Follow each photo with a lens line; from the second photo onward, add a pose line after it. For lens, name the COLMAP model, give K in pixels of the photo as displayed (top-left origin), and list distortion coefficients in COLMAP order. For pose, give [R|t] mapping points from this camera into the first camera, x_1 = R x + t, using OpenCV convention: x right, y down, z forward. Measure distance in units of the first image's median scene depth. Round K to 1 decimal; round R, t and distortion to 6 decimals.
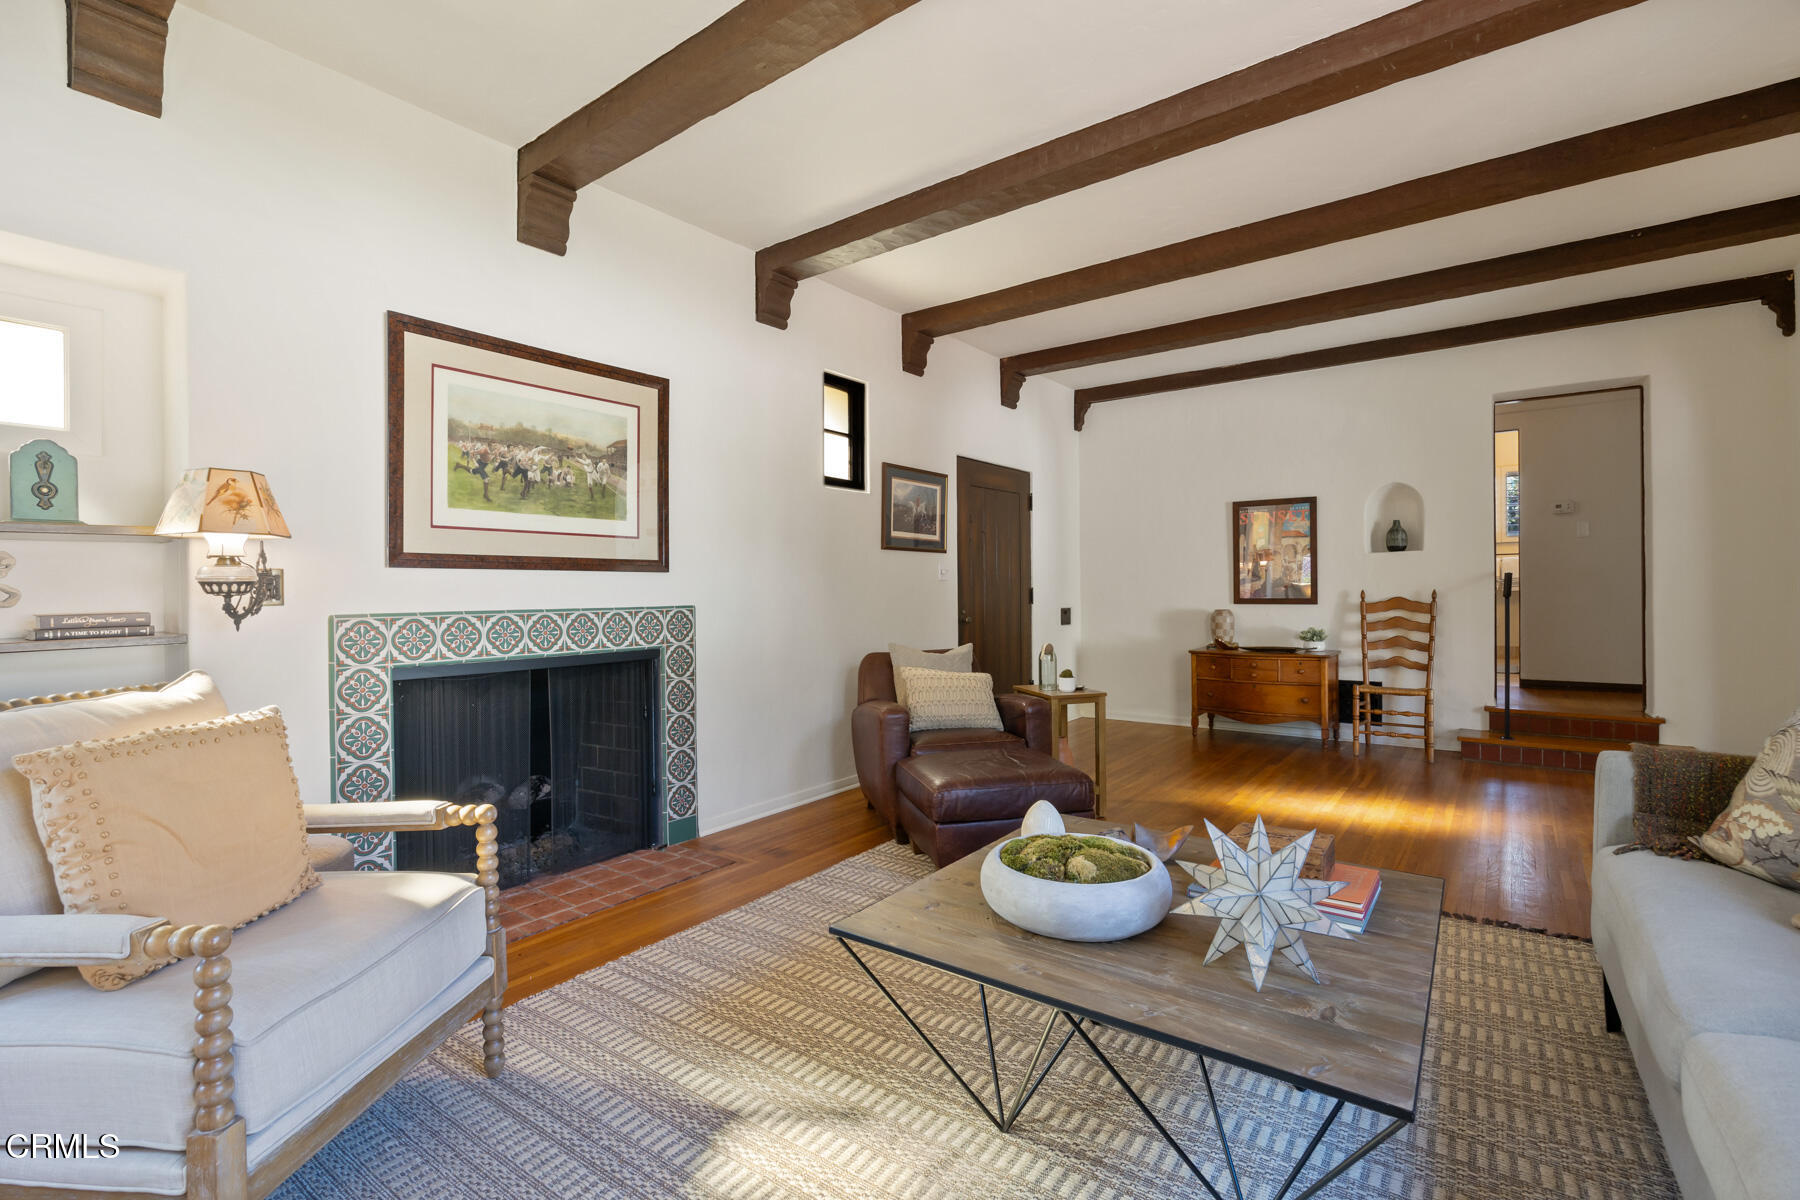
lens RADIAL K [[804.3, 0, 911.0], [0, 804.3, 590.5], [0, 0, 1]] dist [-0.010102, 0.000087]
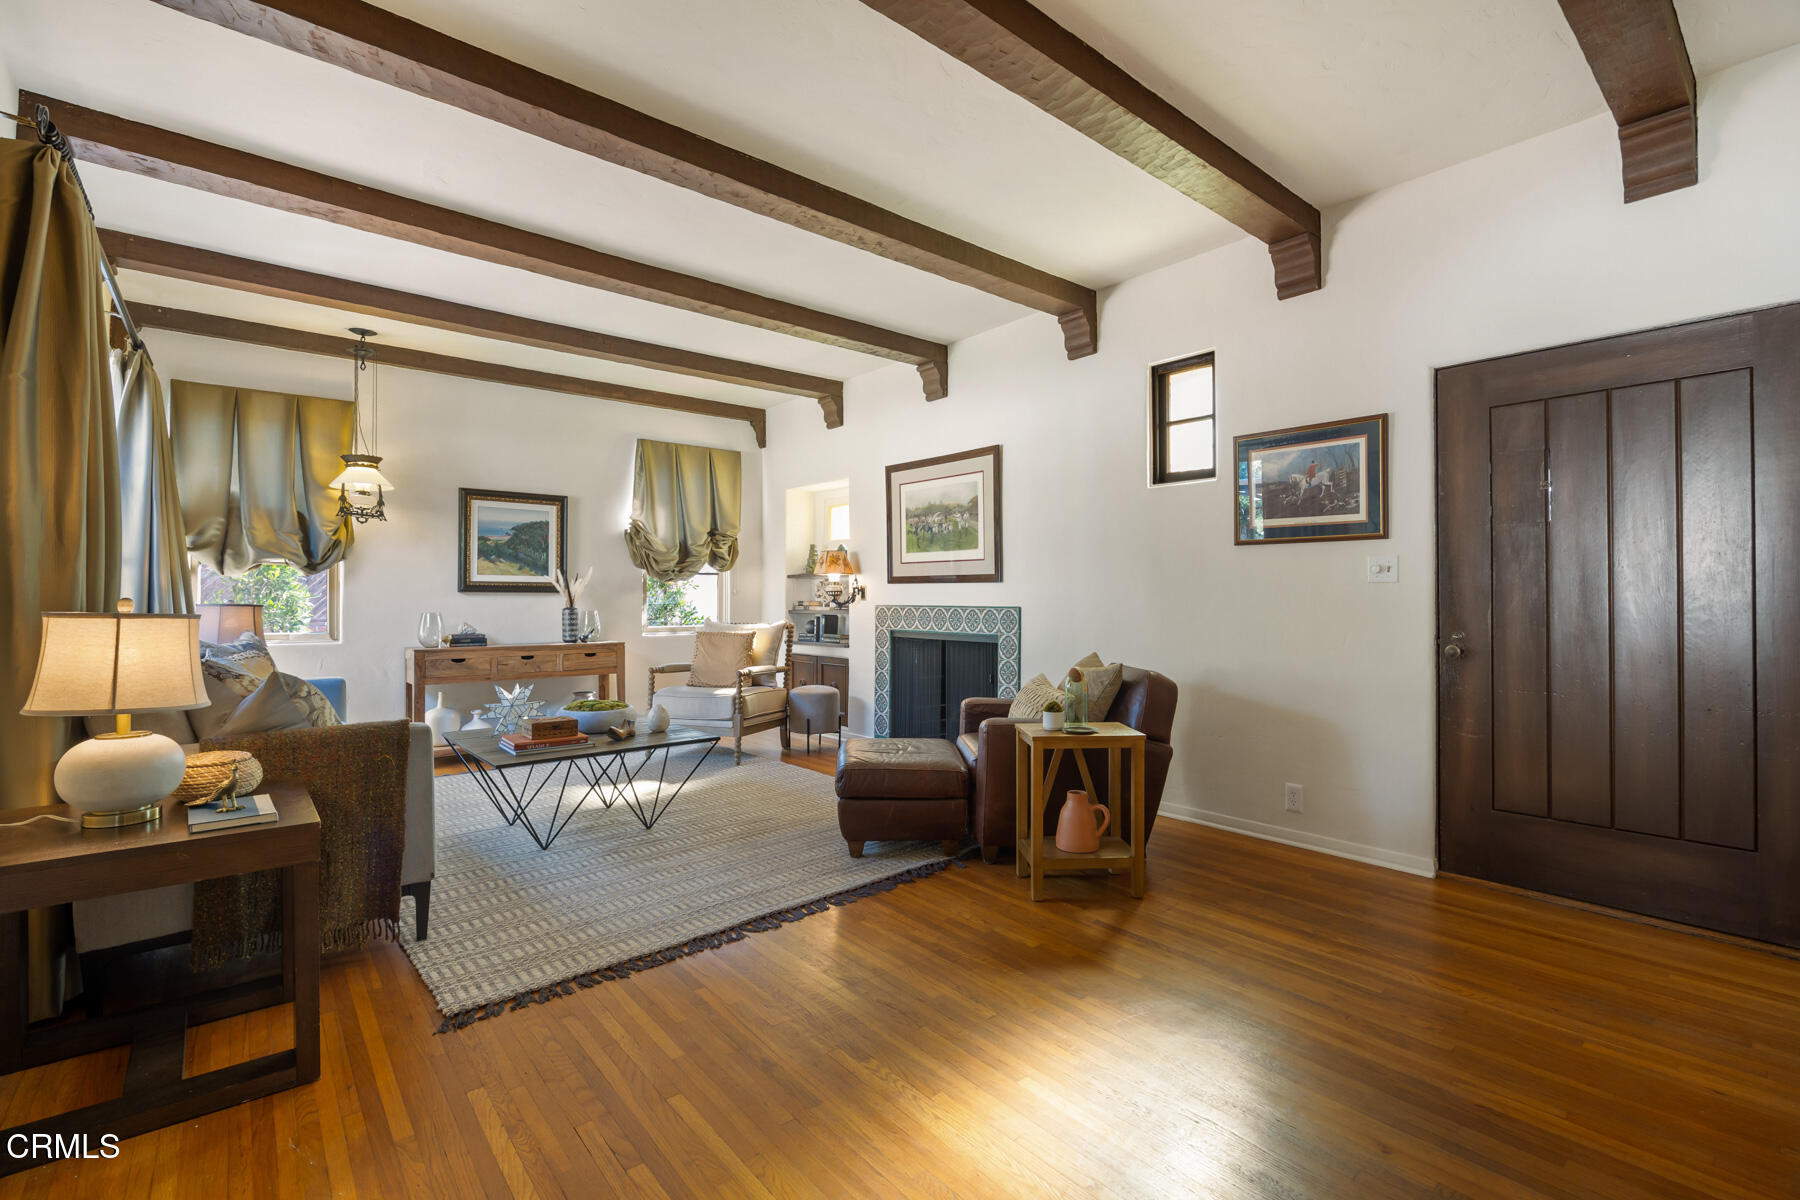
lens RADIAL K [[804.3, 0, 911.0], [0, 804.3, 590.5], [0, 0, 1]] dist [-0.010102, 0.000087]
pose [[-0.226131, 0.000068, -0.974097, 0.715807], [-0.001662, 0.999999, 0.000456, -0.005776], [0.974096, 0.001722, -0.226130, 0.761556]]
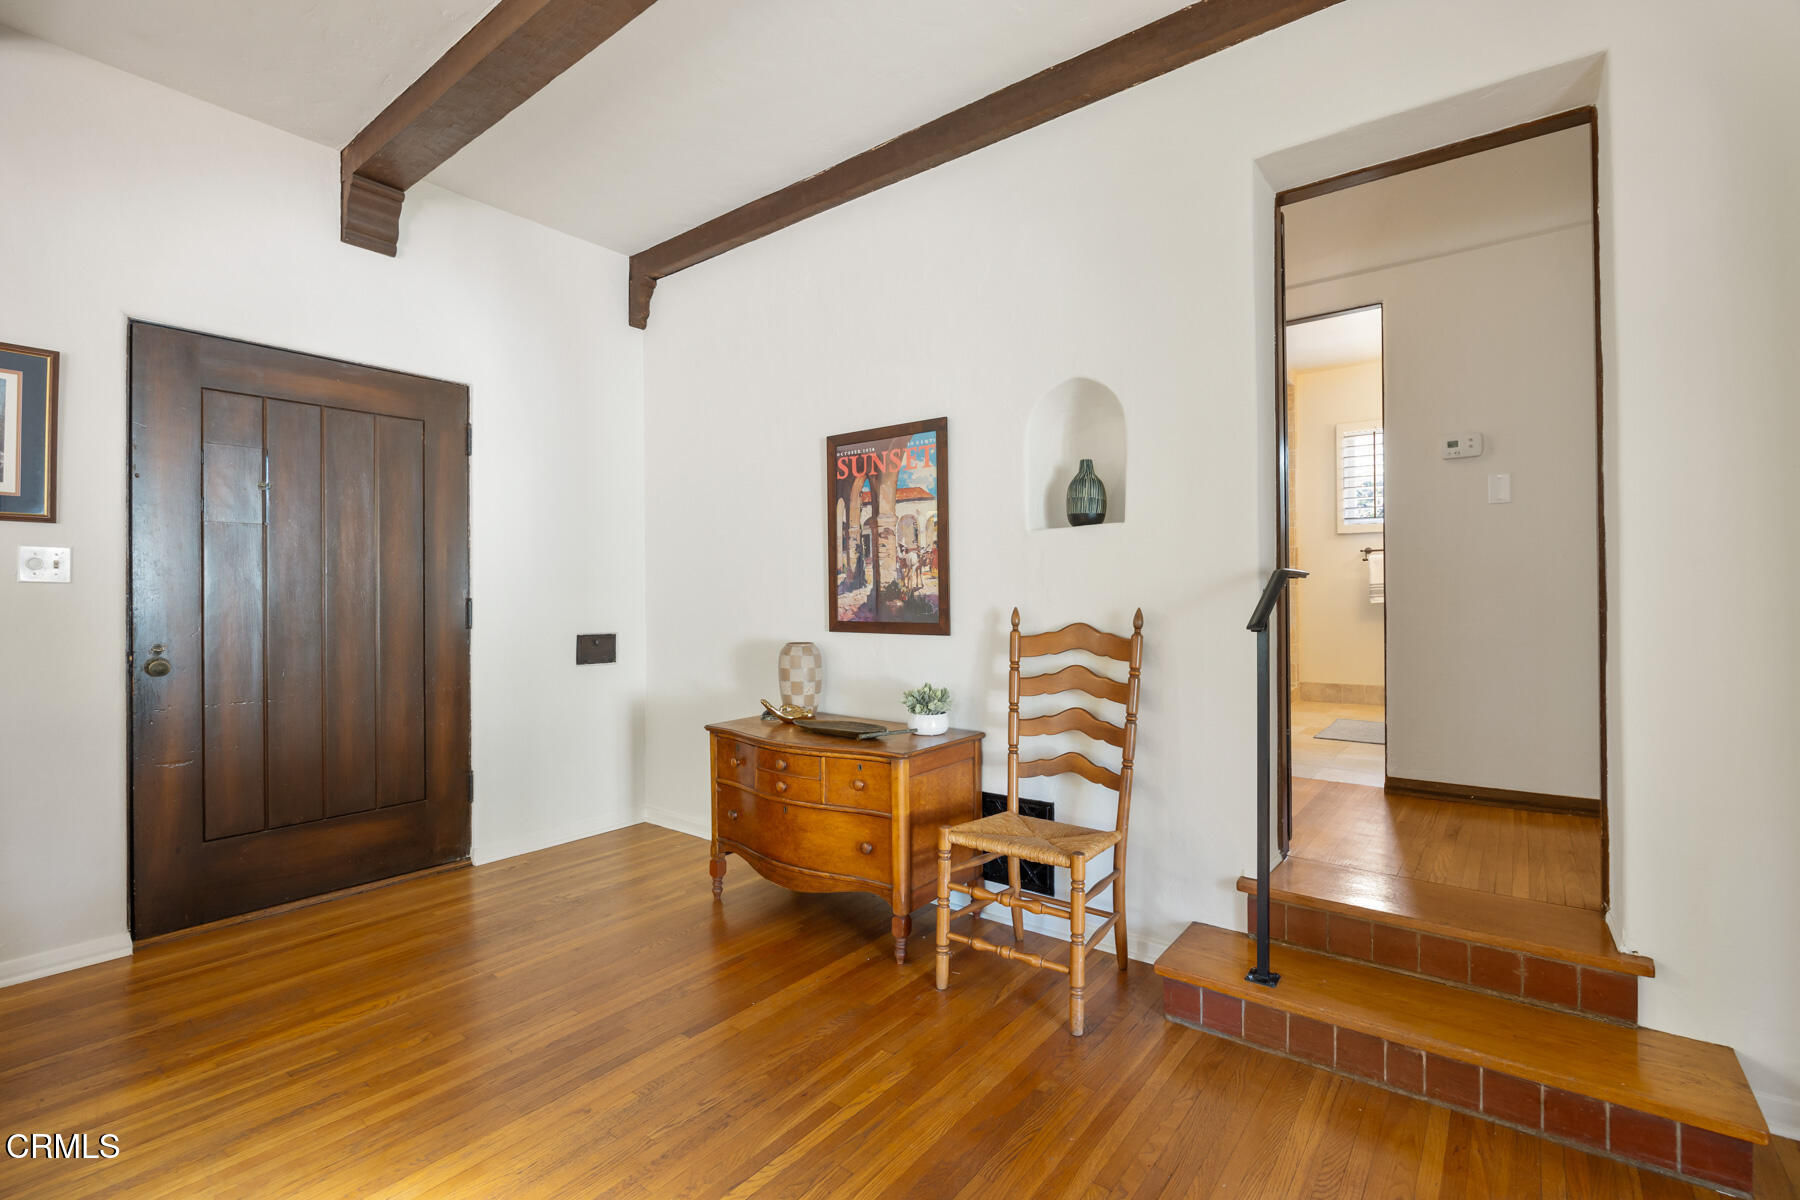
lens RADIAL K [[804.3, 0, 911.0], [0, 804.3, 590.5], [0, 0, 1]] dist [-0.010102, 0.000087]
pose [[0.999964, 0.003450, -0.007788, 0.520380], [-0.003521, 0.999952, -0.009143, -0.006130], [0.007756, 0.009170, 0.999928, 0.539903]]
